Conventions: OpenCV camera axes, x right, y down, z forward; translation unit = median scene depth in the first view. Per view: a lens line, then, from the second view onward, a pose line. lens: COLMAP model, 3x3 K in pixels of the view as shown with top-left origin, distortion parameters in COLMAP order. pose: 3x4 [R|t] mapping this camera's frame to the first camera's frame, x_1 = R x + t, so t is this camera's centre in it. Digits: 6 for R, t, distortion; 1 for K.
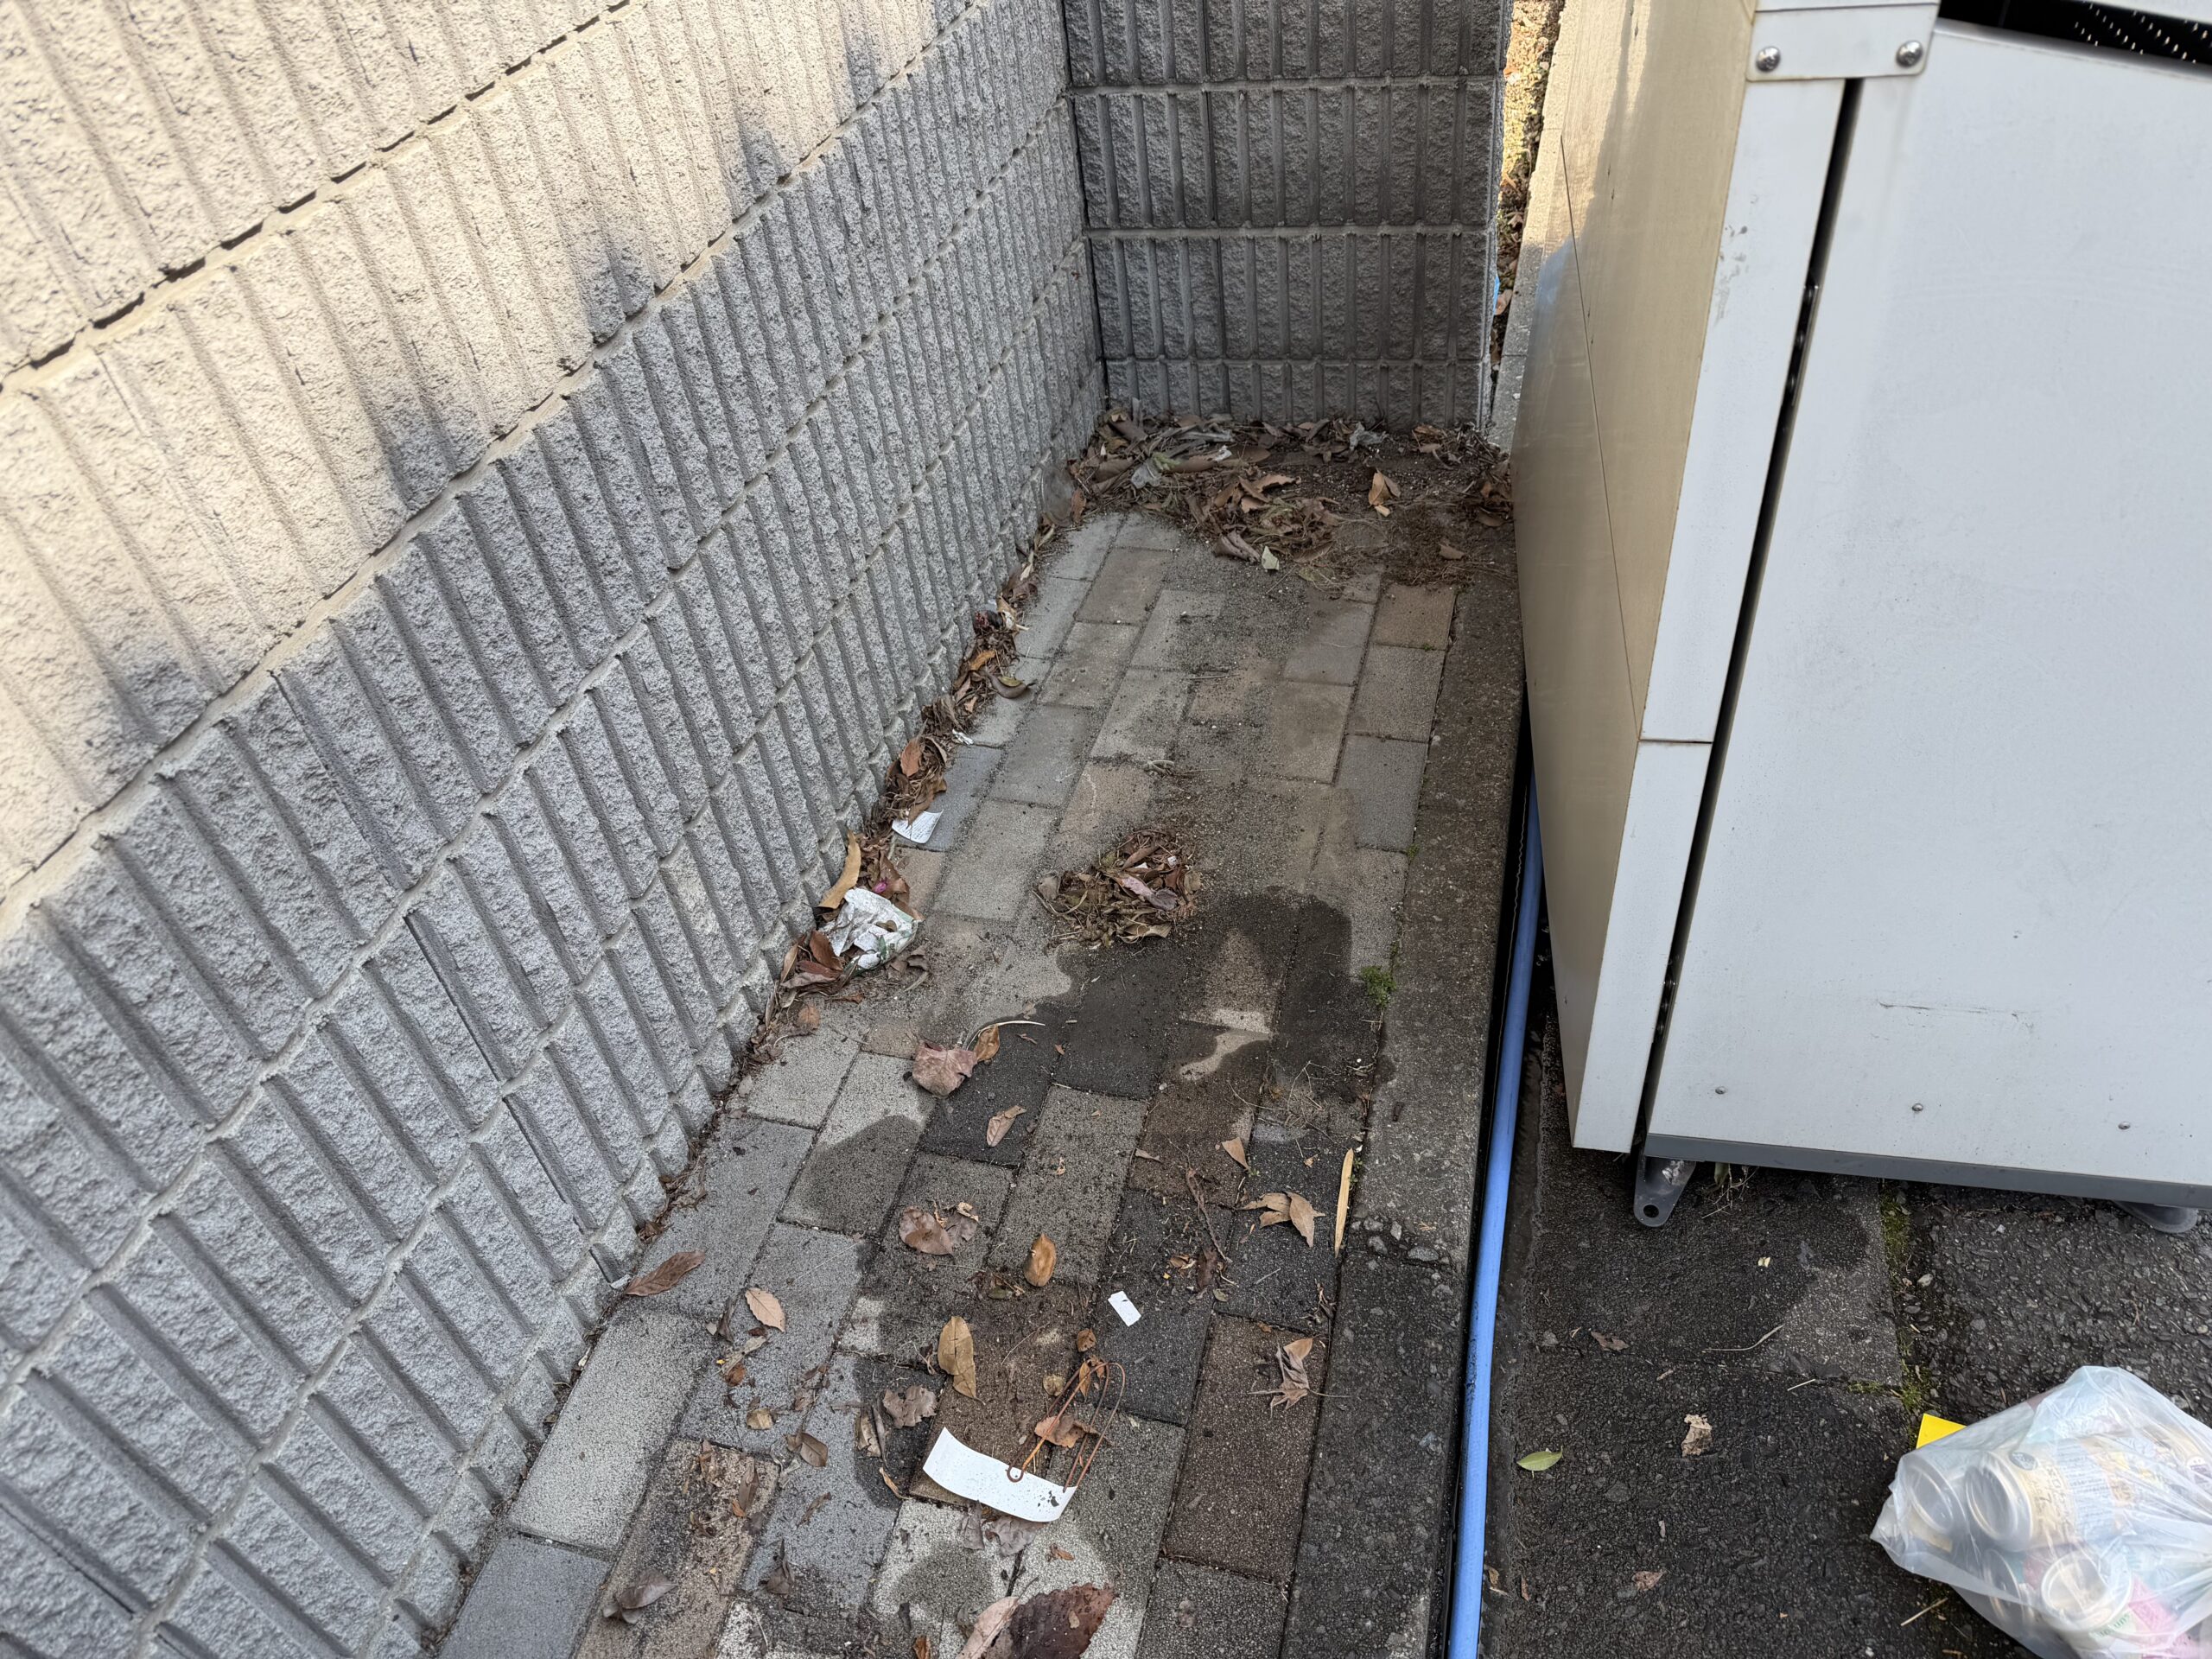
lens RADIAL K [[1573.2, 0, 1110.6], [0, 1573.2, 834.7], [0, 0, 1]] dist [0.034473, -0.025329]
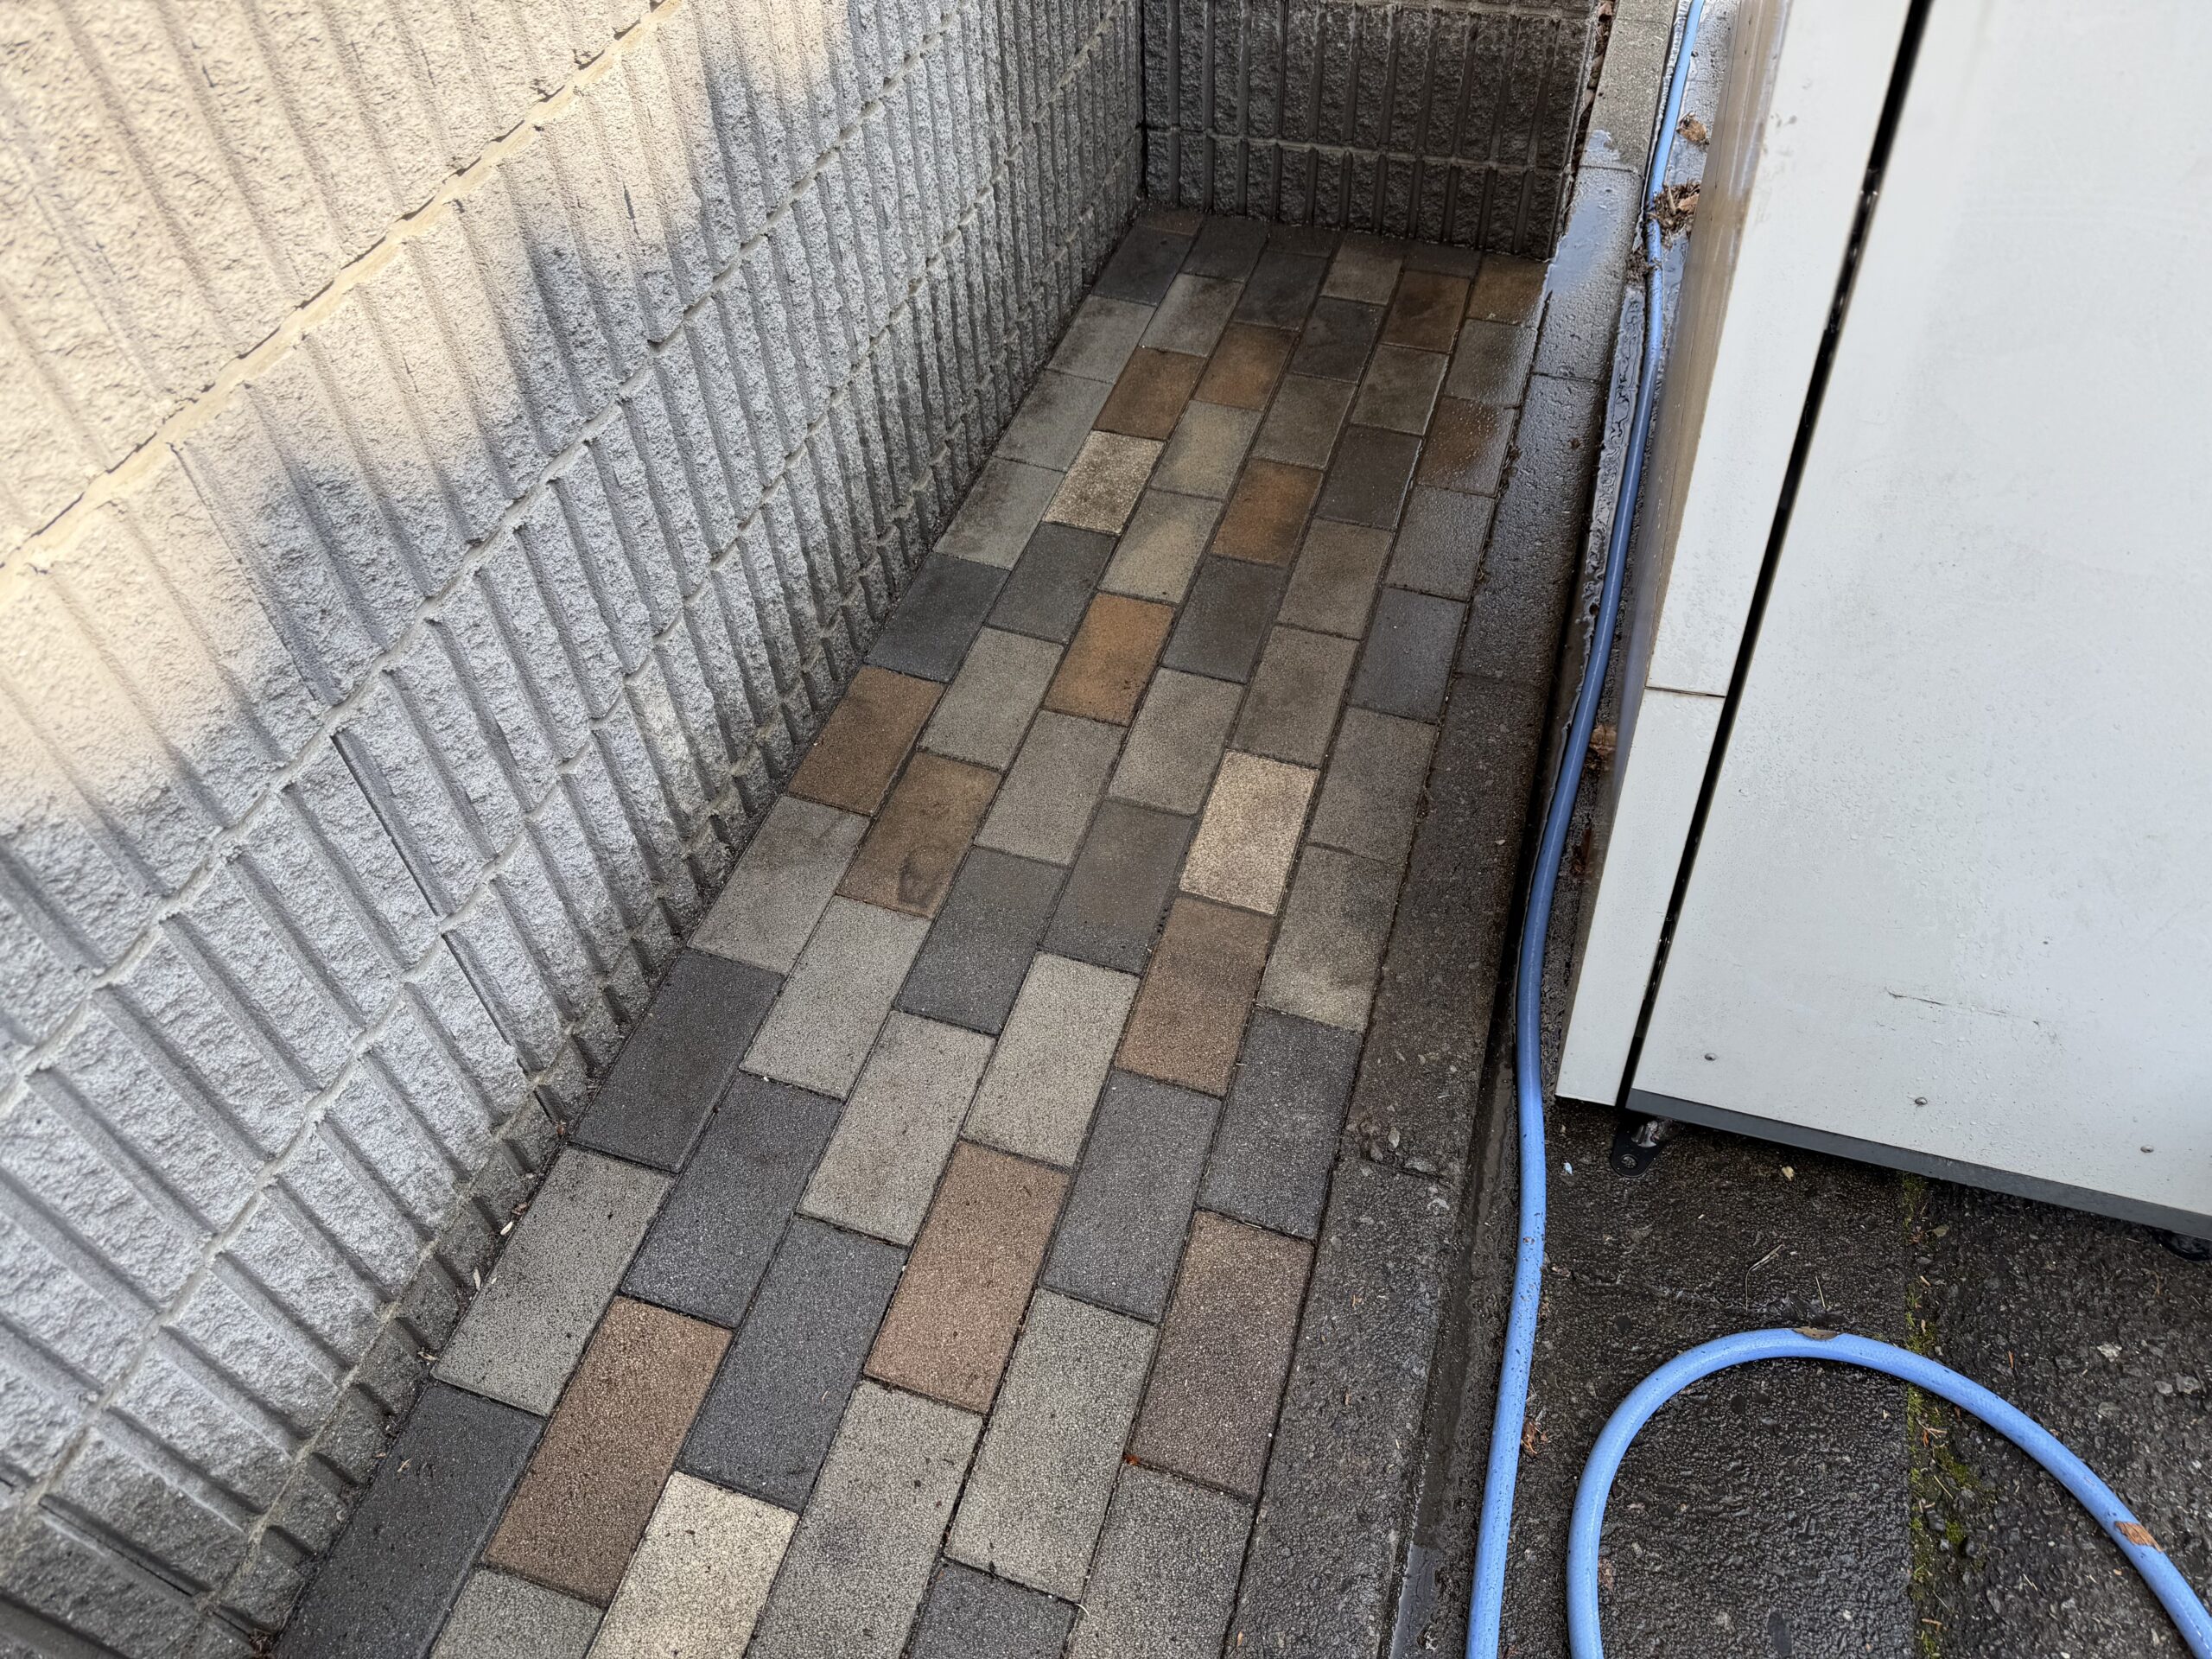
lens RADIAL K [[1573.2, 0, 1105.8], [0, 1573.2, 843.2], [0, 0, 1]] dist [0.034473, -0.025329]
pose [[0.996262, 0.081640, 0.028216, -0.037941], [-0.084745, 0.987030, 0.136348, -0.043139], [-0.016719, -0.138229, 0.990259, 0.112176]]
